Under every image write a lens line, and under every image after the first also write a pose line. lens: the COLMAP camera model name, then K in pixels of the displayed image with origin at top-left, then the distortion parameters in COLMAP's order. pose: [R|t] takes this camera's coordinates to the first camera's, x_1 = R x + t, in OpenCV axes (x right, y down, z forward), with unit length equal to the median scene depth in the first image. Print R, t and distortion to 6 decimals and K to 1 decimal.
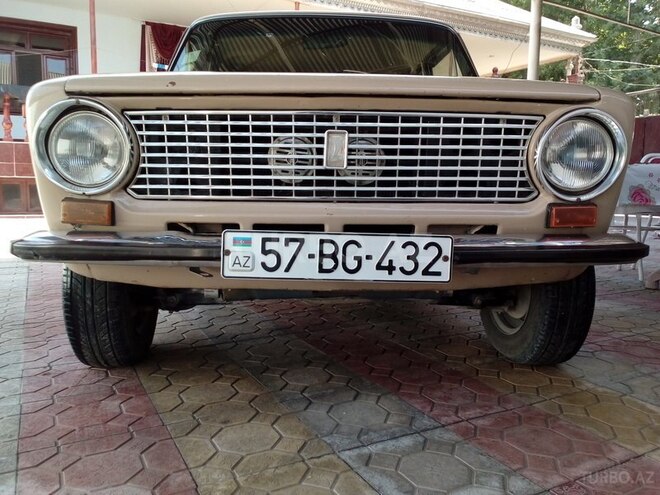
lens RADIAL K [[538.3, 0, 330.0], [0, 538.3, 247.5], [0, 0, 1]] dist [0.029230, -0.009163]
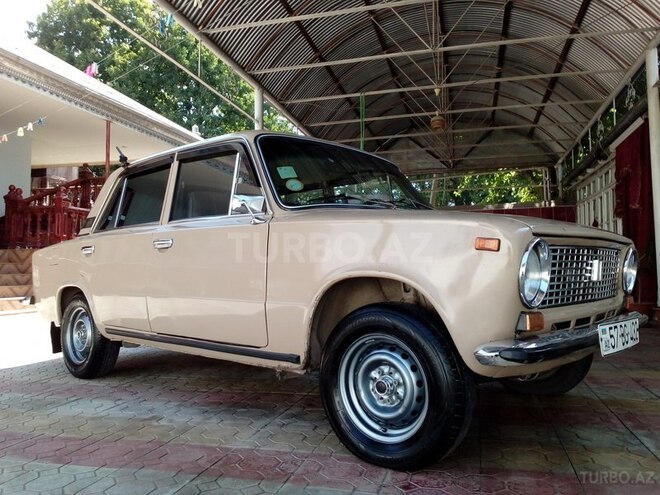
lens RADIAL K [[538.3, 0, 330.0], [0, 538.3, 247.5], [0, 0, 1]] dist [0.029230, -0.009163]
pose [[0.684187, 0.009050, 0.729250, -1.734828], [0.099041, 0.989507, -0.105201, -0.151423], [-0.722550, 0.144203, 0.676111, 0.449195]]
